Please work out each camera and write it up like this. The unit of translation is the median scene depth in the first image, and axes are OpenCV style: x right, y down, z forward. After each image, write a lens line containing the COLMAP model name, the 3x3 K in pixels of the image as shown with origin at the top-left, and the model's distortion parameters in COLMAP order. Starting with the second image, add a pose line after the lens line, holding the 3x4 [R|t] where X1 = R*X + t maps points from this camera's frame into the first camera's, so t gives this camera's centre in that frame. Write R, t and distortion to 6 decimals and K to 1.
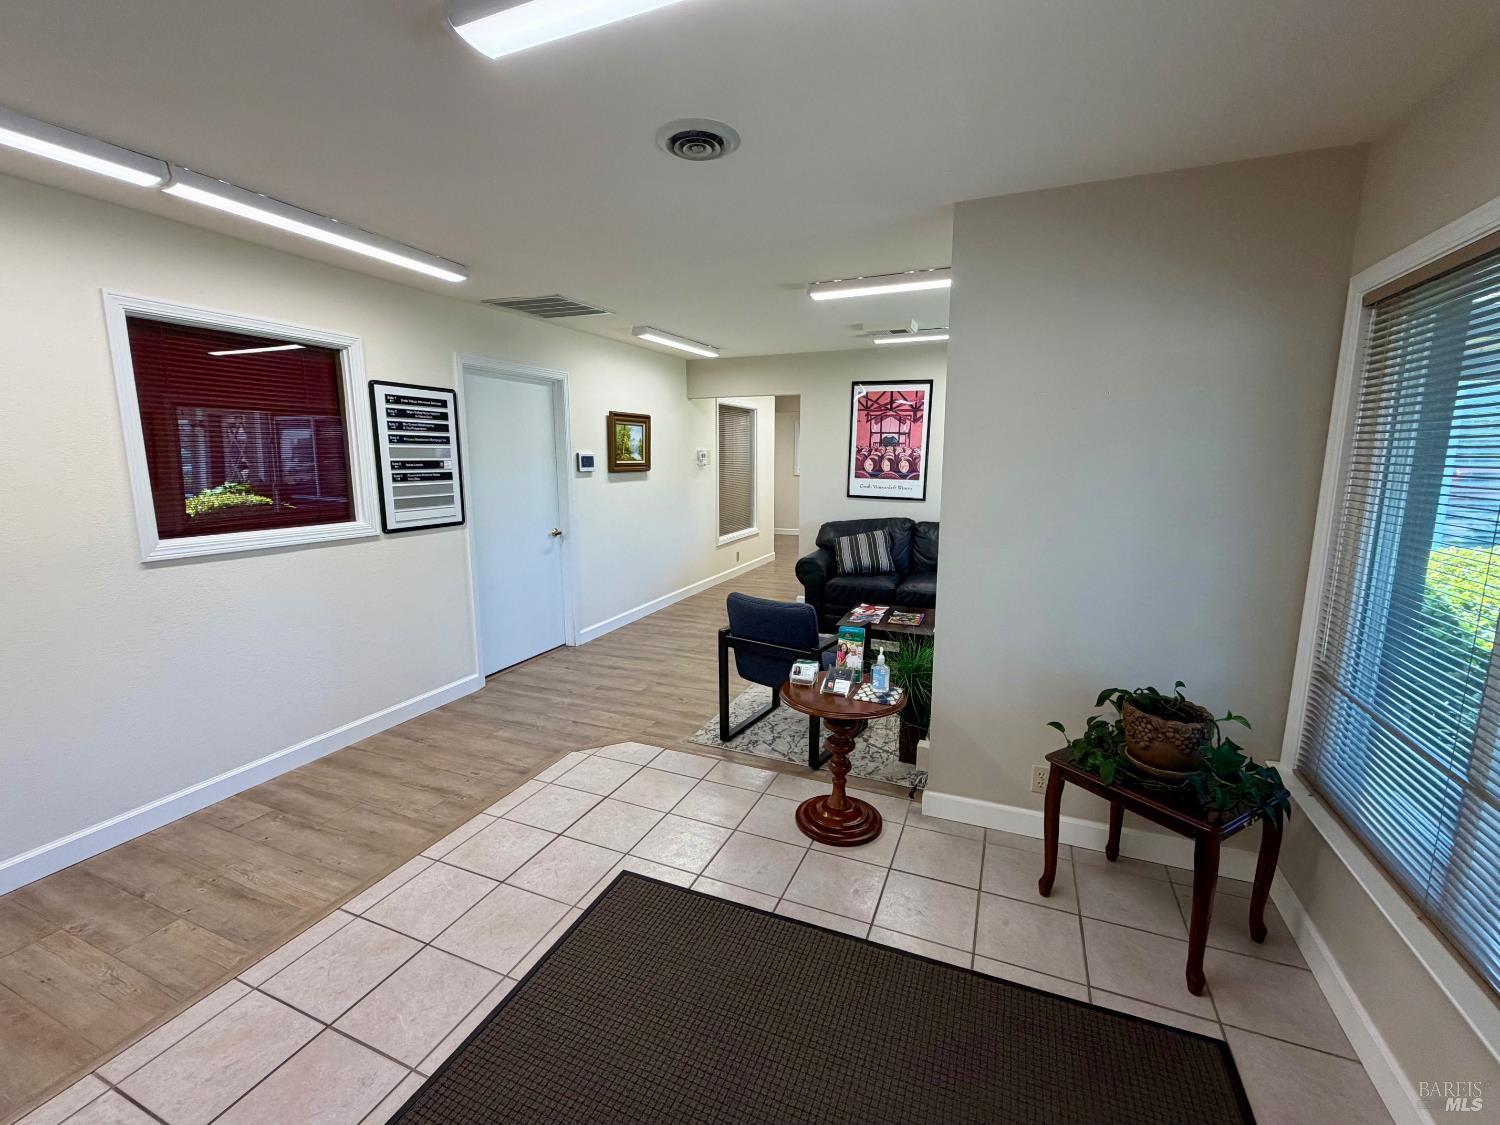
lens RADIAL K [[645.0, 0, 746.5], [0, 645.0, 558.1], [0, 0, 1]] dist [0.002346, 0.000296]
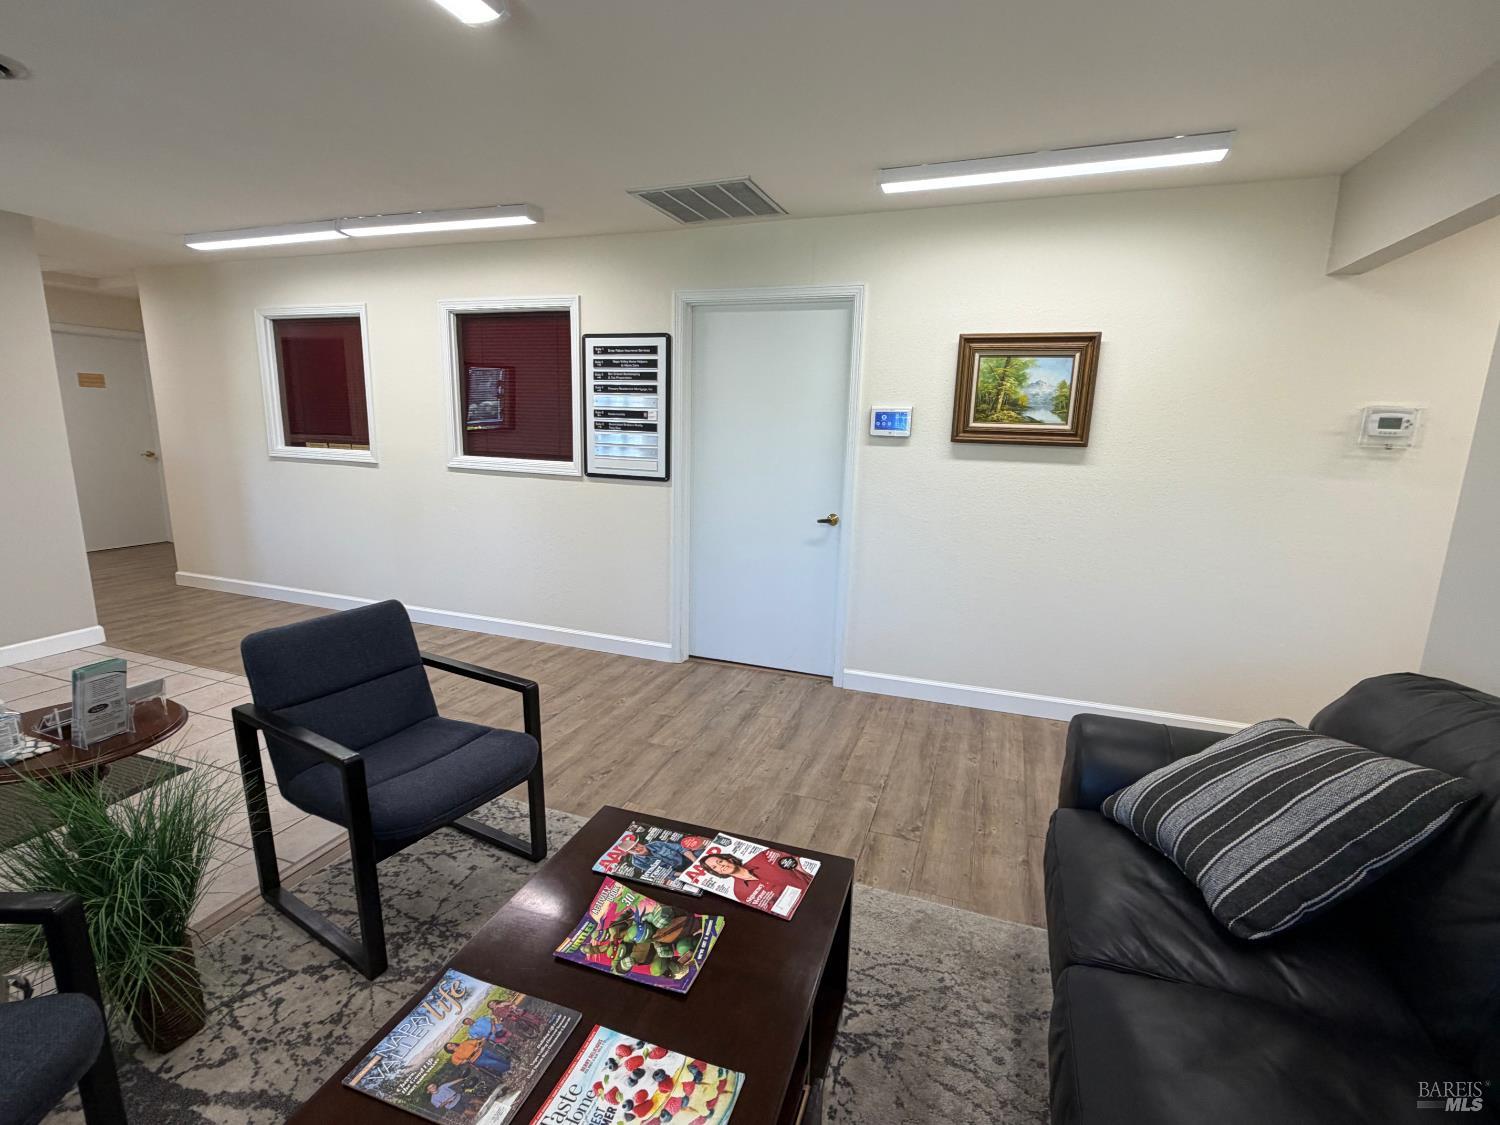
lens RADIAL K [[697.9, 0, 748.1], [0, 697.9, 558.2], [0, 0, 1]] dist [0.002379, -0.001130]
pose [[0.050844, 0.198823, -0.978716, 0.420412], [-0.184542, 0.964978, 0.186445, -0.114441], [0.981509, 0.171134, 0.085755, 0.779076]]
